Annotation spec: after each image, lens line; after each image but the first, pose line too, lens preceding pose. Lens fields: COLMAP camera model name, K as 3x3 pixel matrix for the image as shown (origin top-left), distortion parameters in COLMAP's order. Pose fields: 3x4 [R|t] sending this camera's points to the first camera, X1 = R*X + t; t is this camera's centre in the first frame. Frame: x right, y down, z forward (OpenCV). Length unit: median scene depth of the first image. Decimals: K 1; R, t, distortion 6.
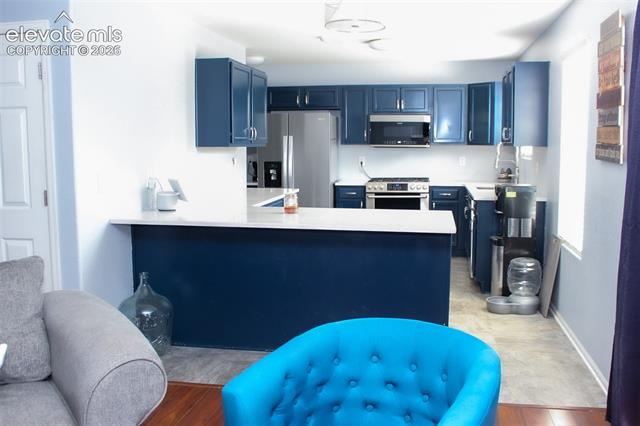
lens RADIAL K [[583.6, 0, 325.2], [0, 583.6, 210.4], [0, 0, 1]] dist [-0.087085, 0.000000]
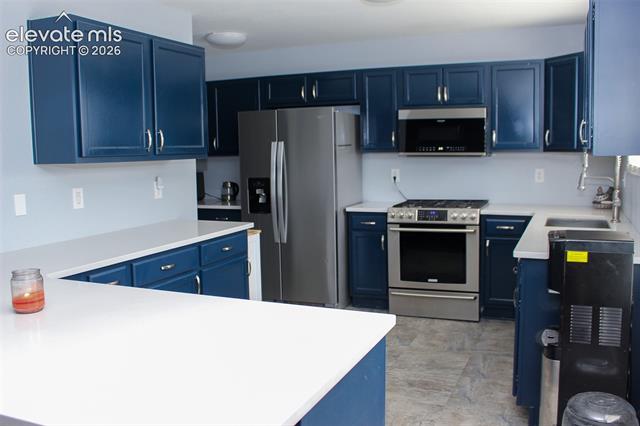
lens RADIAL K [[583.6, 0, 318.0], [0, 583.6, 208.7], [0, 0, 1]] dist [-0.087085, 0.000000]
pose [[0.976672, 0.008781, -0.214557, 0.136455], [-0.011204, 0.999886, -0.010078, -0.039037], [0.214444, 0.012247, 0.976660, 0.311153]]
